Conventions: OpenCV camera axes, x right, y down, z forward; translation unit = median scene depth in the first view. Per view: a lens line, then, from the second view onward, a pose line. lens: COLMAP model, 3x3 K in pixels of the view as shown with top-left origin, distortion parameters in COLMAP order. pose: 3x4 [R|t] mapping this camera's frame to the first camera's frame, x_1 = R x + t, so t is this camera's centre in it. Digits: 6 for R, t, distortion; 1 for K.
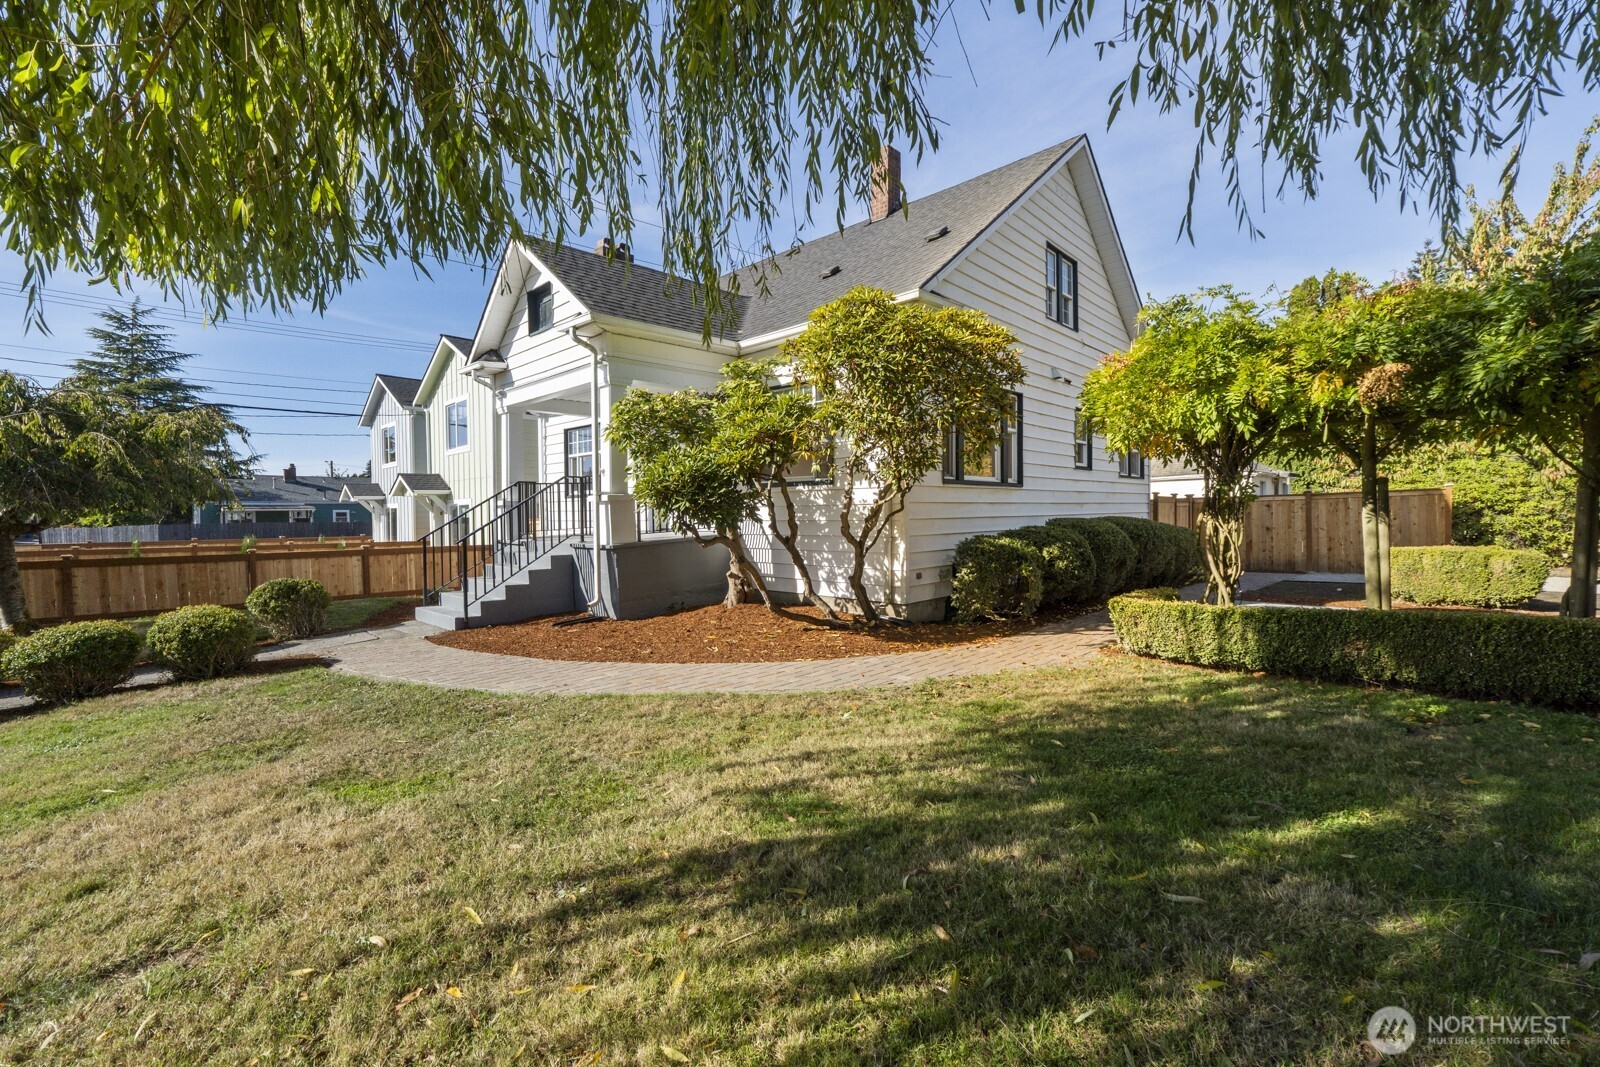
lens RADIAL K [[677.7, 0, 798.0], [0, 677.7, 537.1], [0, 0, 1]] dist [-0.017668, -0.000254]
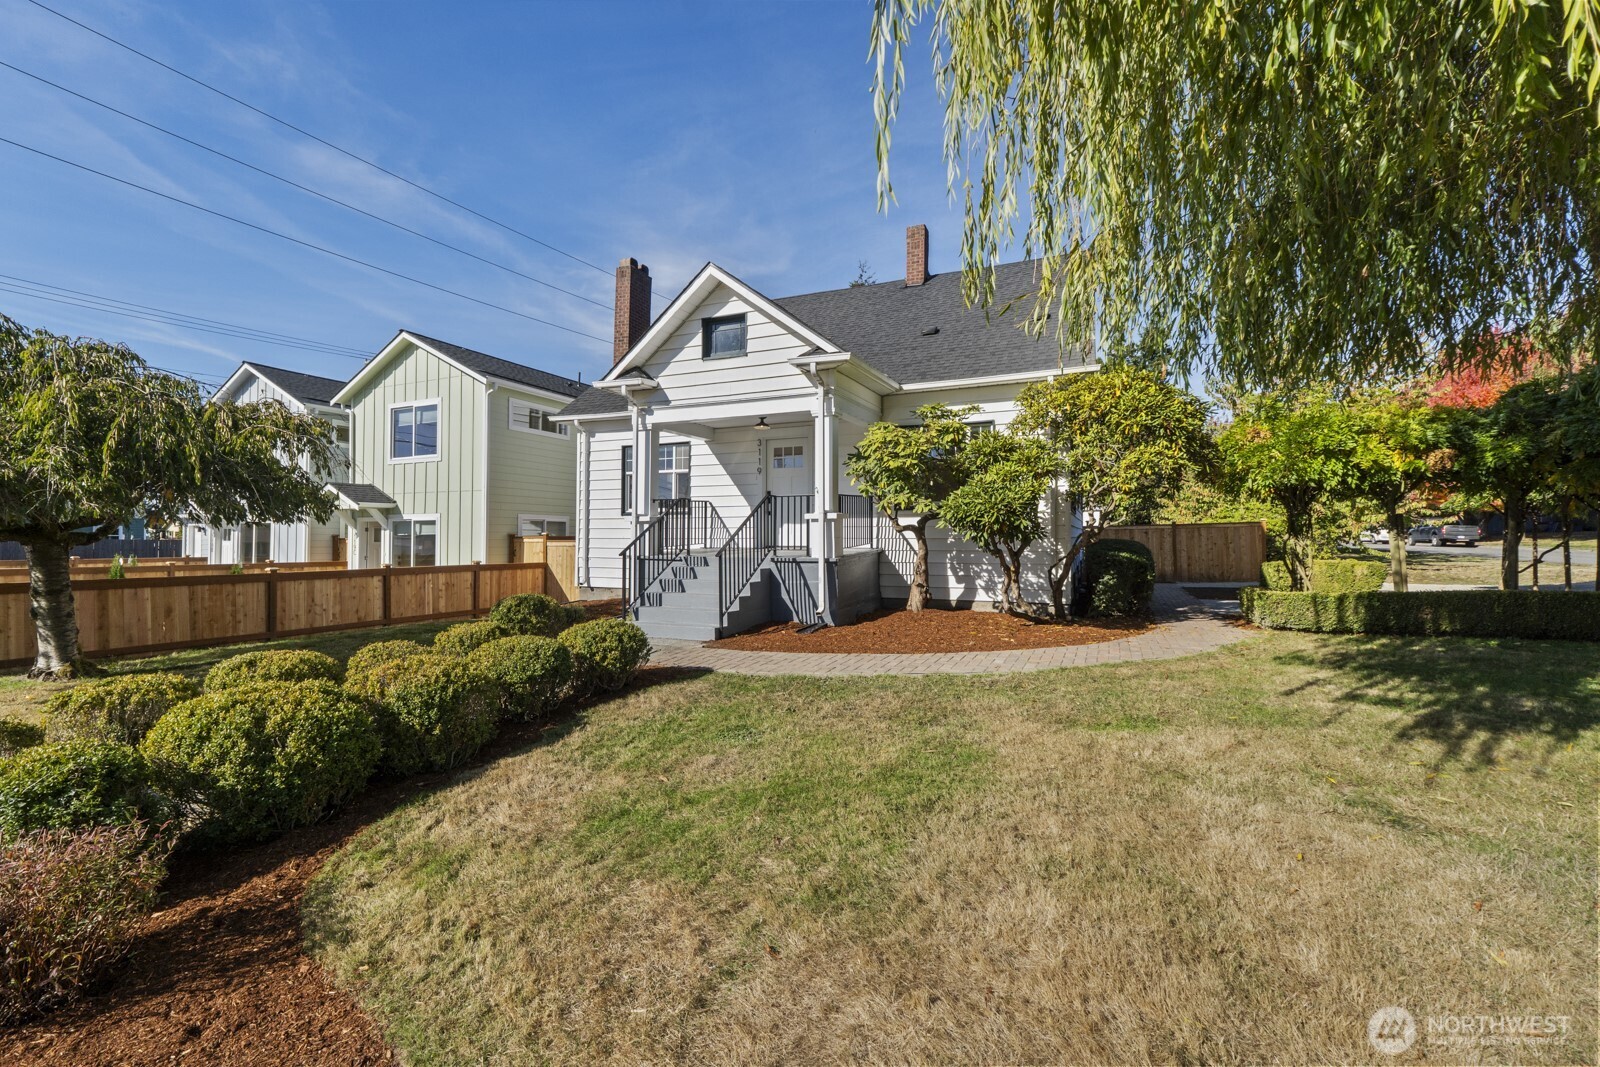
lens RADIAL K [[677.7, 0, 795.2], [0, 677.7, 524.1], [0, 0, 1]] dist [-0.017668, -0.000254]
pose [[0.936161, 0.016671, 0.351175, -0.681735], [0.002848, 0.998483, -0.054993, 0.015203], [-0.351559, 0.052482, 0.934693, -0.015138]]
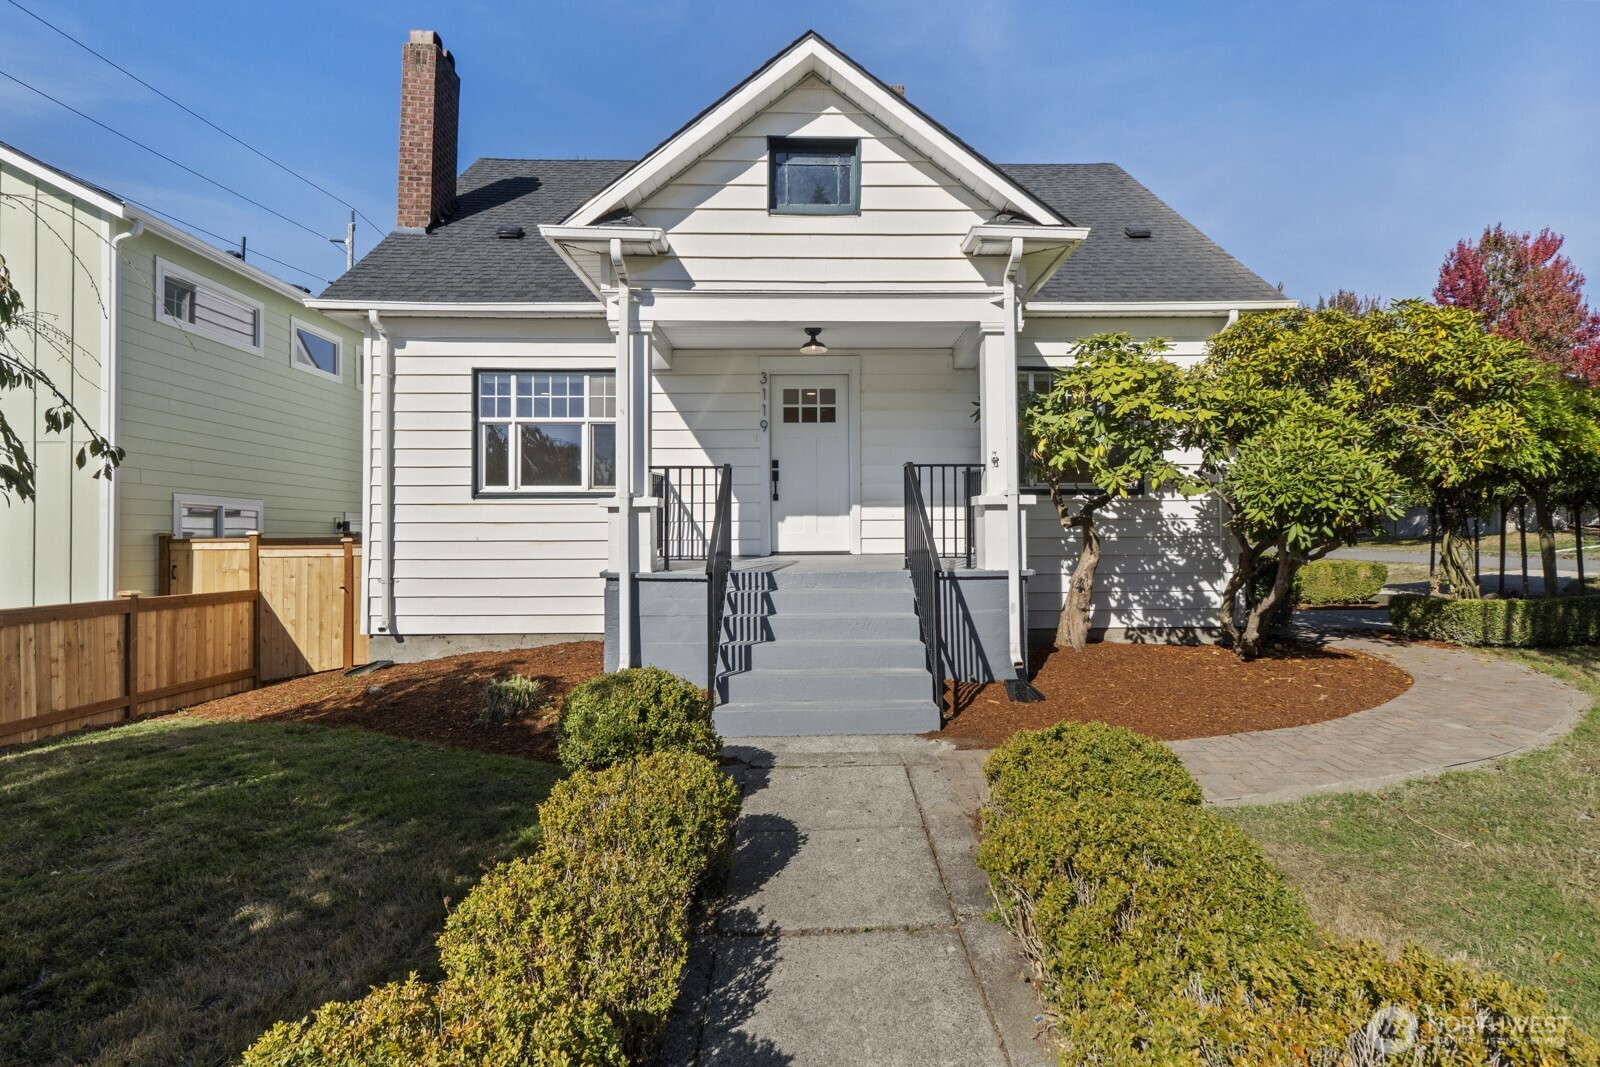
lens RADIAL K [[864.5, 0, 803.2], [0, 864.5, 530.1], [0, 0, 1]] dist [-0.016265, 0.000490]
pose [[0.694984, 0.012896, 0.718910, -0.973528], [0.023045, 0.998926, -0.040196, -0.000171], [-0.718656, 0.044503, 0.693940, 0.529602]]
